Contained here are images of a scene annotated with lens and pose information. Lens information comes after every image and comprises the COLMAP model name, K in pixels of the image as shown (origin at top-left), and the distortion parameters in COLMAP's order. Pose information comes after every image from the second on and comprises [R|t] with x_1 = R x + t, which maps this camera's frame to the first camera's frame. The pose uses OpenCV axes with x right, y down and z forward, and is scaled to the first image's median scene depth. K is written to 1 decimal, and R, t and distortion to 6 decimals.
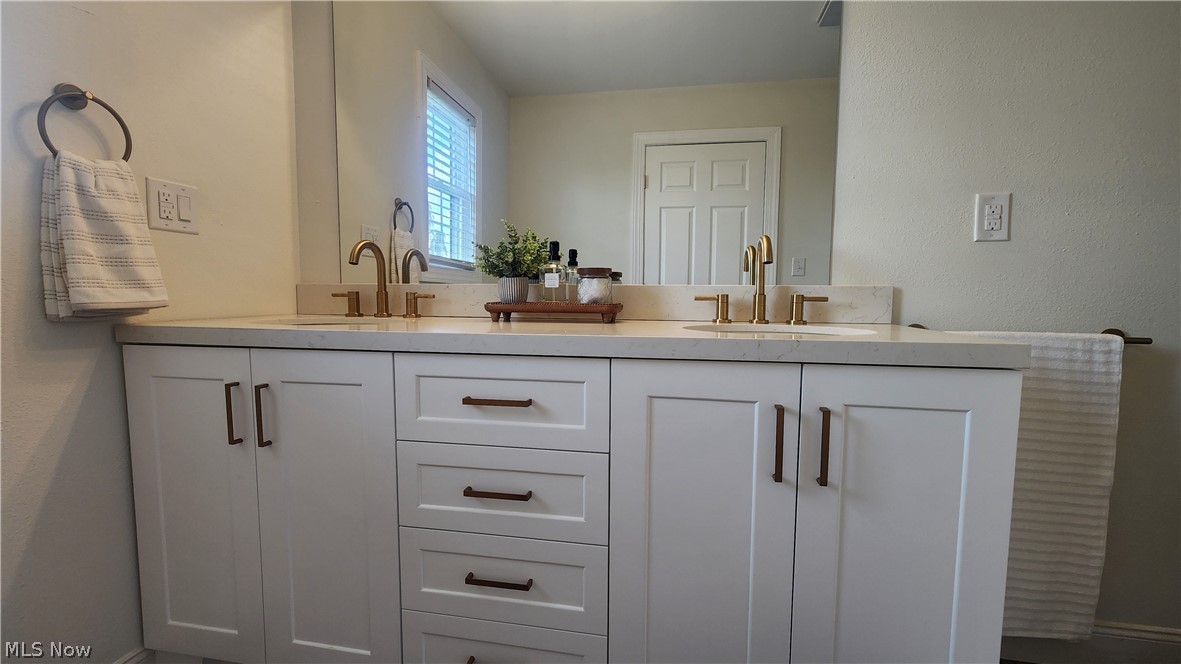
lens RADIAL K [[481.2, 0, 593.9], [0, 481.2, 331.5], [0, 0, 1]] dist [0.000419, -0.001049]
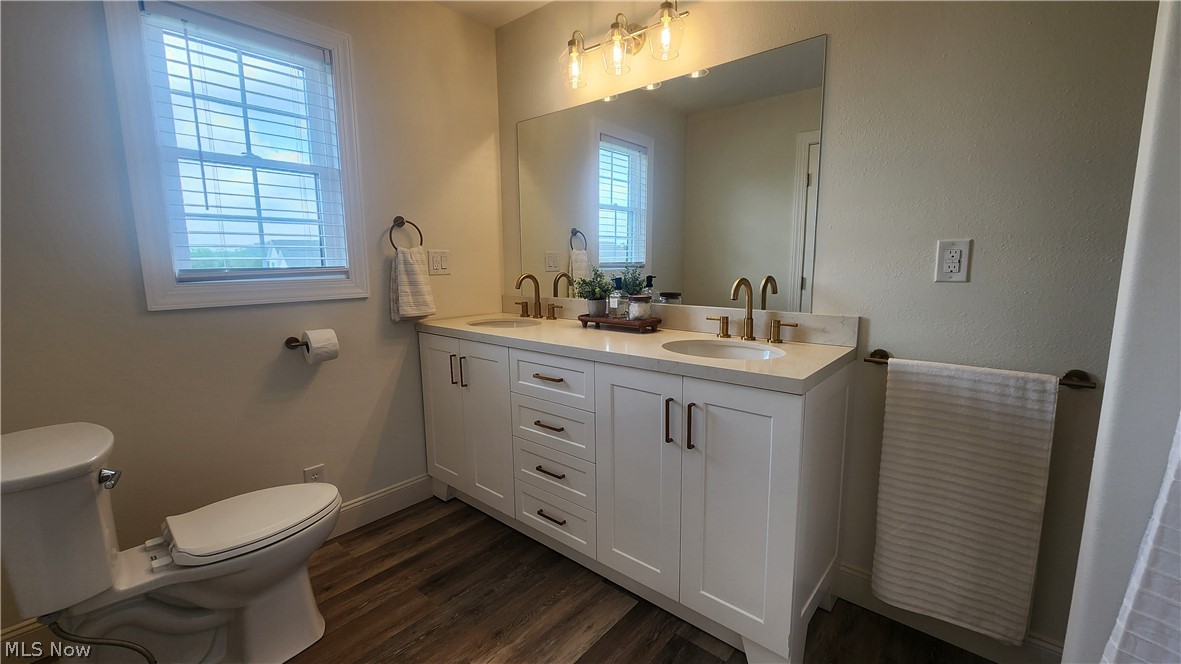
lens RADIAL K [[481.2, 0, 593.9], [0, 481.2, 331.5], [0, 0, 1]] dist [0.000419, -0.001049]
pose [[0.863315, 0.058386, -0.501276, 0.719552], [-0.022188, 0.996716, 0.077879, -0.150718], [0.504177, -0.056112, 0.861776, -0.425227]]
